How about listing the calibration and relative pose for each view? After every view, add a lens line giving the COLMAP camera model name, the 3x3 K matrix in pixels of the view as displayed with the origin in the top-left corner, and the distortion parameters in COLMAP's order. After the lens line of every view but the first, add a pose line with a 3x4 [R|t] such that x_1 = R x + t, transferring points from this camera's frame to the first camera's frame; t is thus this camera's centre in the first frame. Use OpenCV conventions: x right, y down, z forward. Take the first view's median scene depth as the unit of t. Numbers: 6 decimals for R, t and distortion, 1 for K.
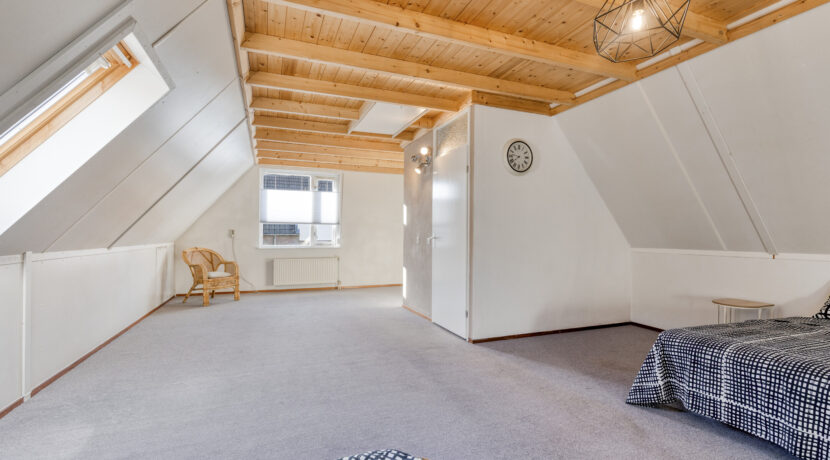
lens RADIAL K [[368.6, 0, 415.0], [0, 368.6, 230.0], [0, 0, 1]] dist [0.001090, 0.000173]
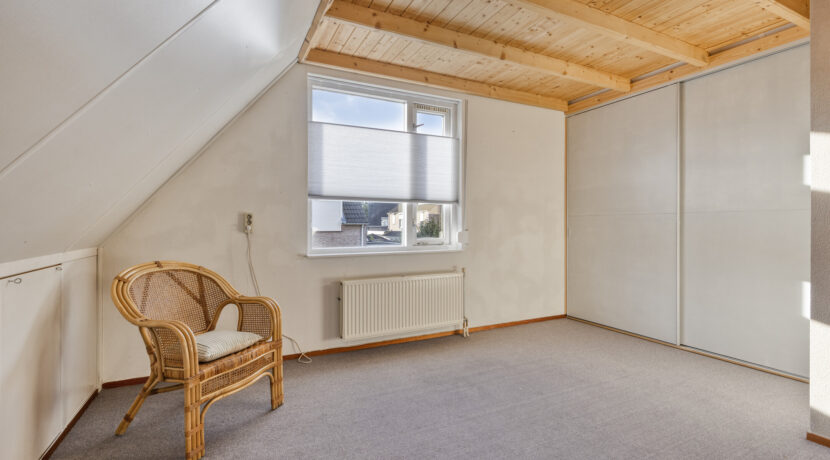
lens RADIAL K [[374.9, 0, 415.3], [0, 374.9, 220.3], [0, 0, 1]] dist [-0.000804, 0.000556]
pose [[0.997605, -0.003278, 0.069090, -0.359673], [0.002526, 0.999937, 0.010965, 0.003131], [-0.069121, -0.010764, 0.997550, 0.604134]]
